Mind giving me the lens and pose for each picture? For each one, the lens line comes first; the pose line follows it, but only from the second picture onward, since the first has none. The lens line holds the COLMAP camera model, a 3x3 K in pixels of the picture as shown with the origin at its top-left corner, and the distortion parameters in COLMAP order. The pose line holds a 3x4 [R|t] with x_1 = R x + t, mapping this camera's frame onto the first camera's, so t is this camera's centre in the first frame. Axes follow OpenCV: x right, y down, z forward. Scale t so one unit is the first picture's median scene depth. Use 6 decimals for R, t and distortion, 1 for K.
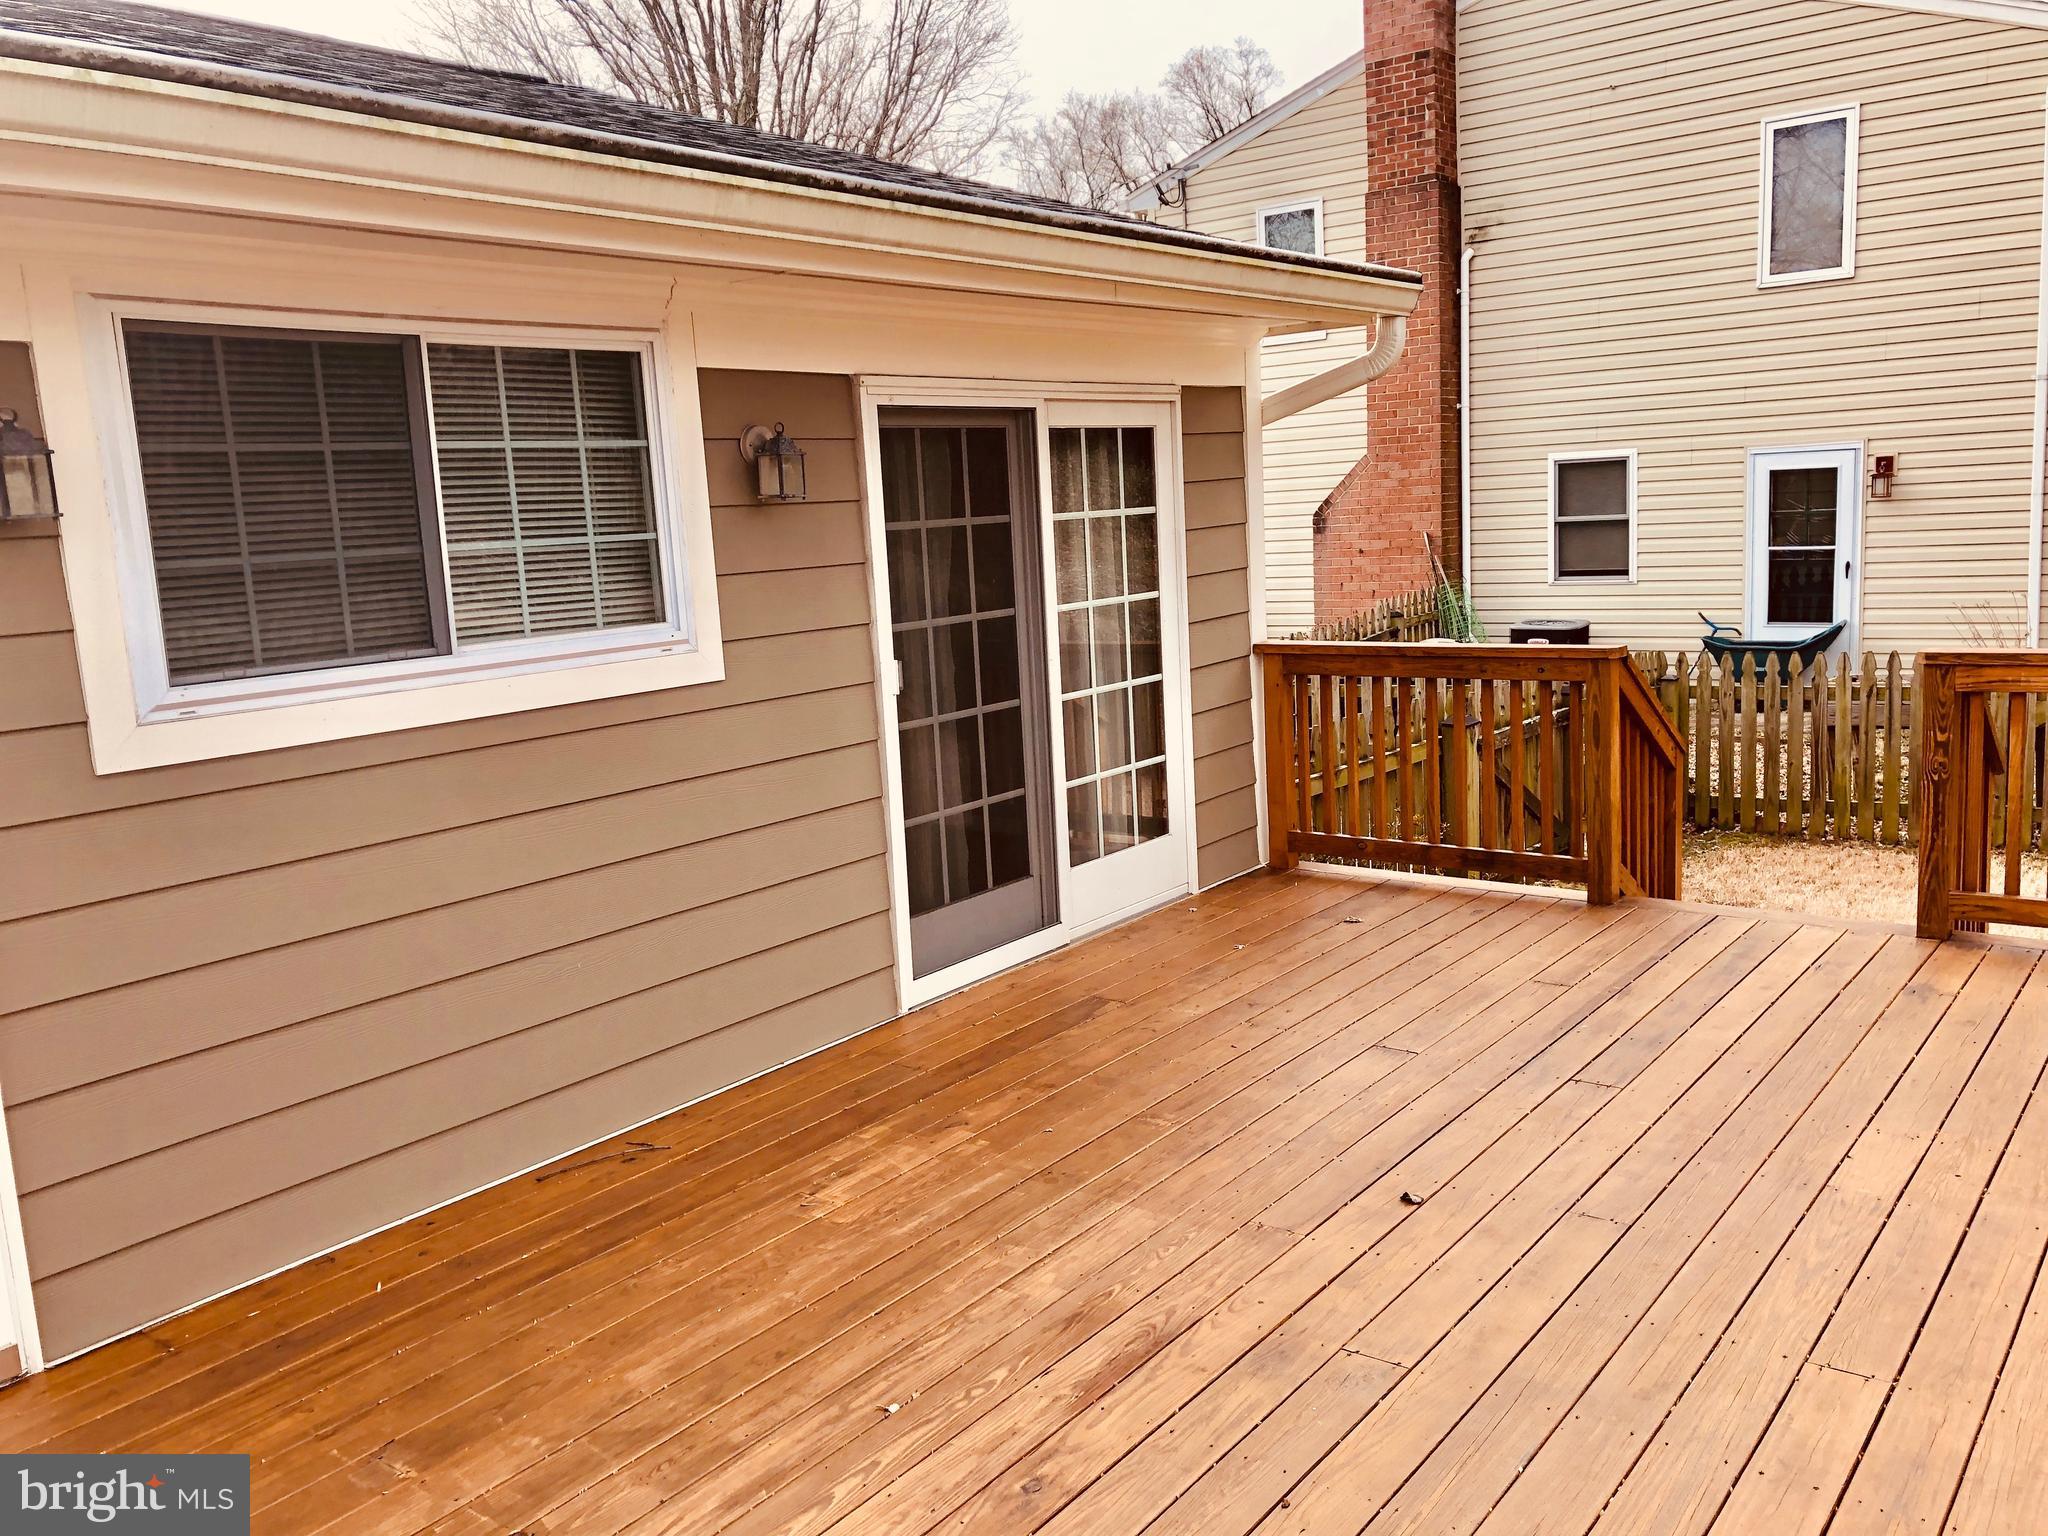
lens RADIAL K [[1662.3, 0, 1024.0], [0, 1662.3, 768.0], [0, 0, 1]] dist [0.050279, -0.041222]
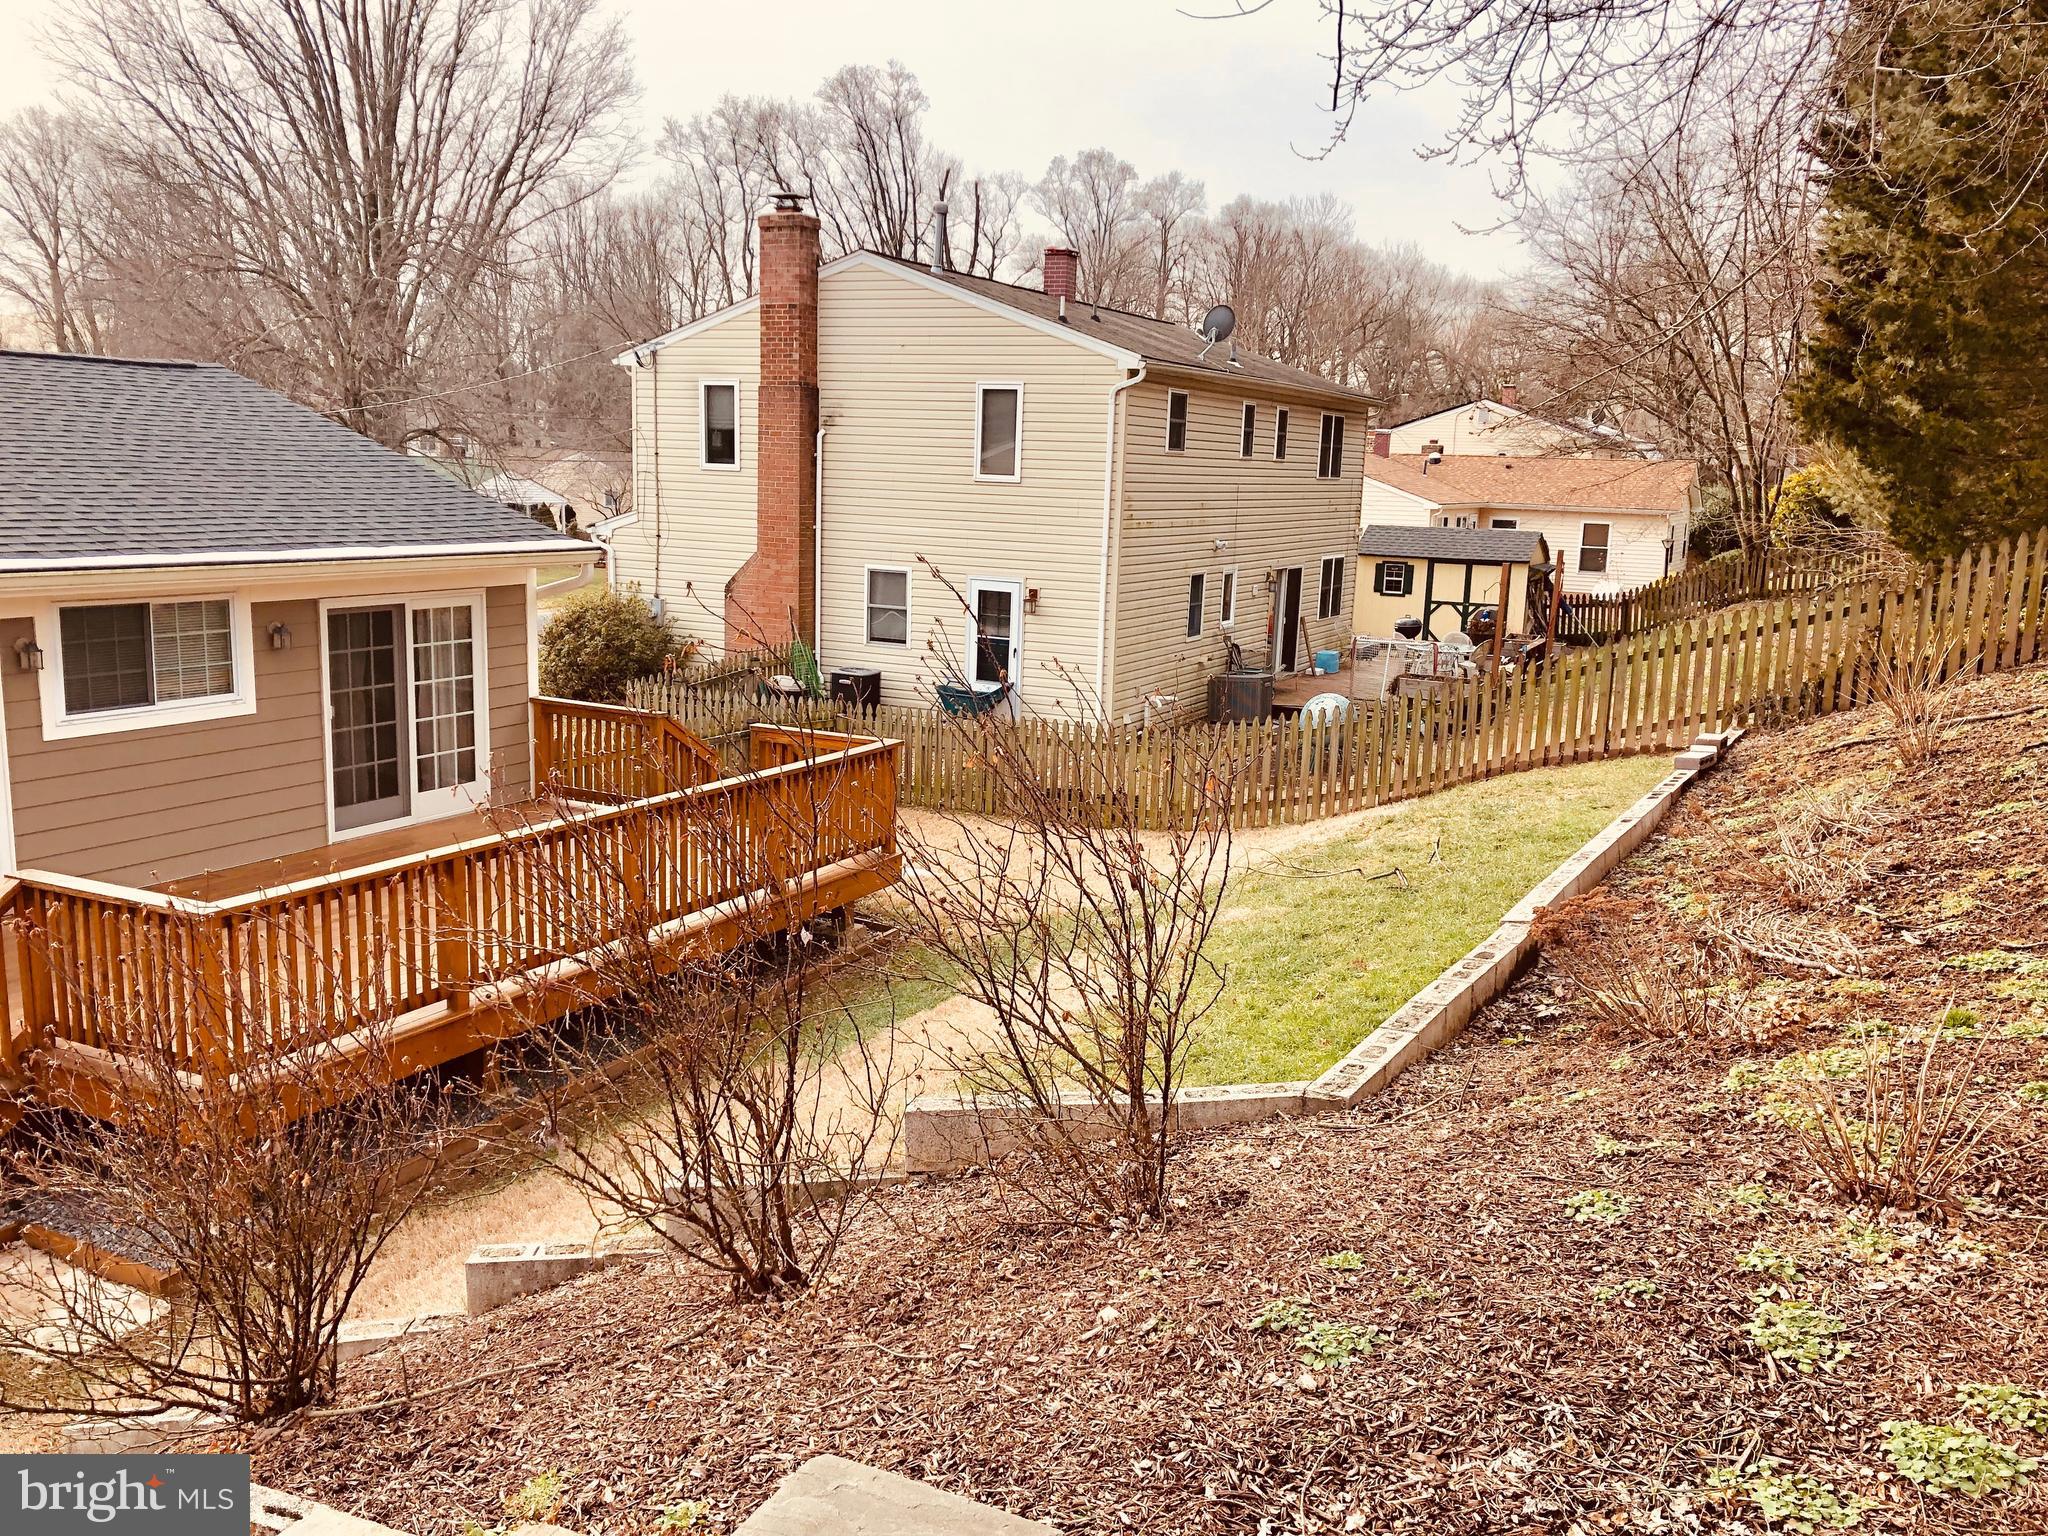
lens RADIAL K [[1669.8, 0, 979.4], [0, 1669.8, 767.6], [0, 0, 1]] dist [0.046317, -0.005628]
pose [[0.982861, 0.054595, 0.176079, 0.154786], [-0.057636, 0.998263, 0.012197, -0.020174], [-0.175107, -0.022137, 0.984300, -0.591637]]
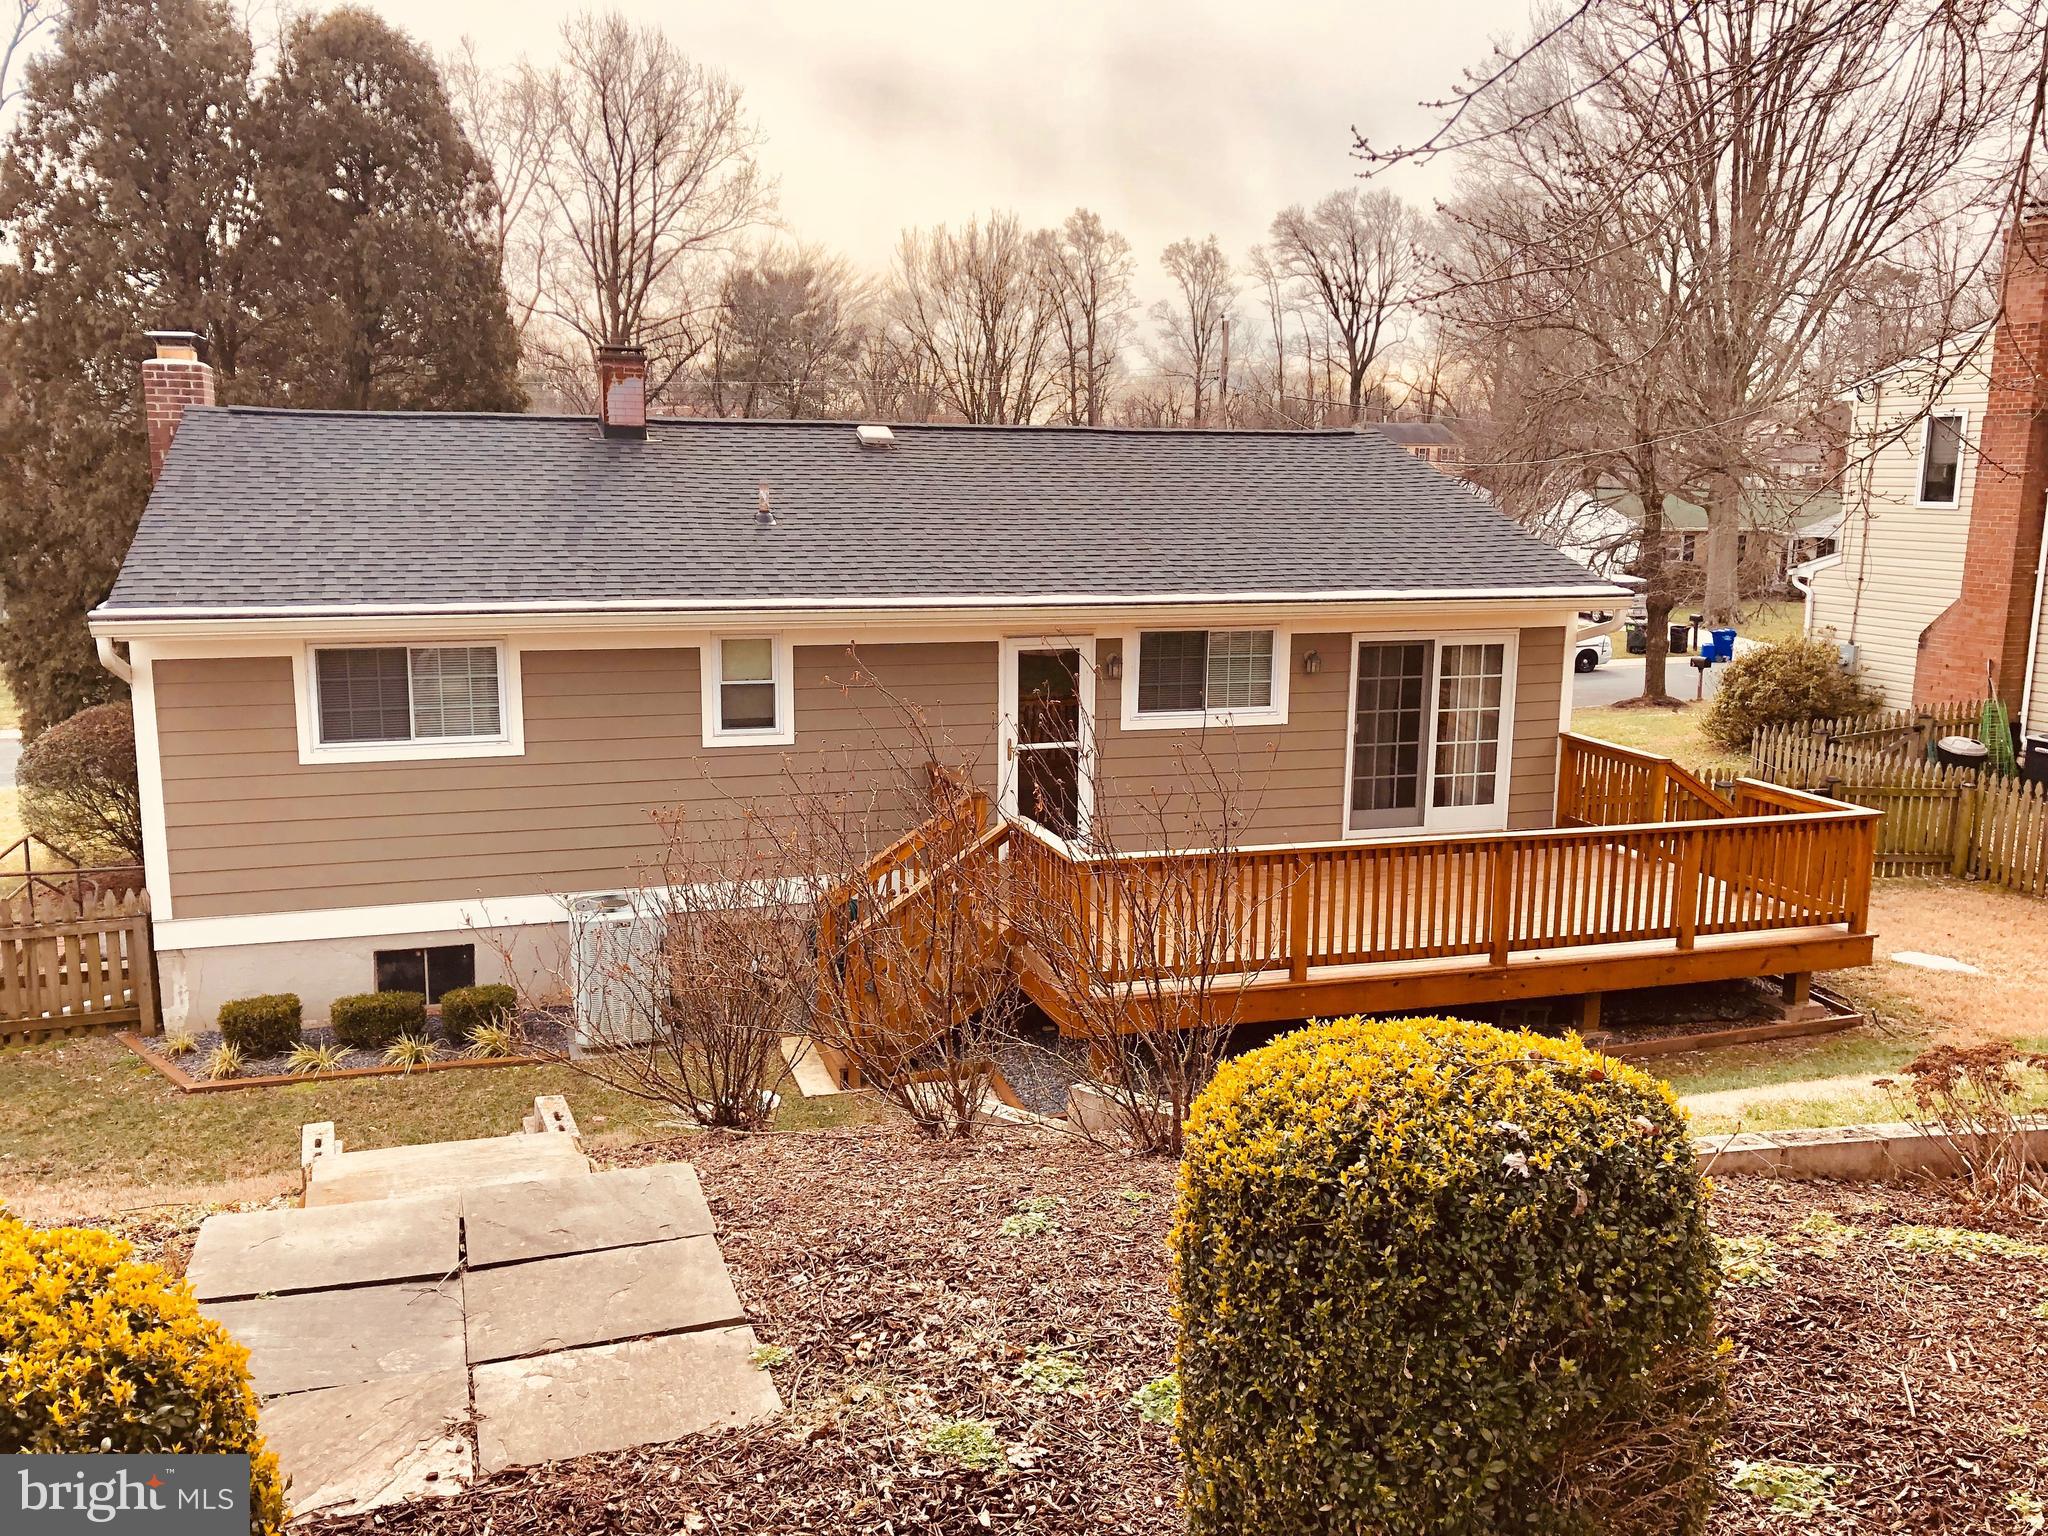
lens RADIAL K [[1649.9, 0, 1029.1], [0, 1649.9, 773.2], [0, 0, 1]] dist [0.096427, -0.179698]
pose [[0.820964, 0.168655, -0.545503, 0.372569], [-0.147425, 0.985597, 0.082850, -0.047017], [0.551620, 0.012404, 0.834004, -0.626671]]
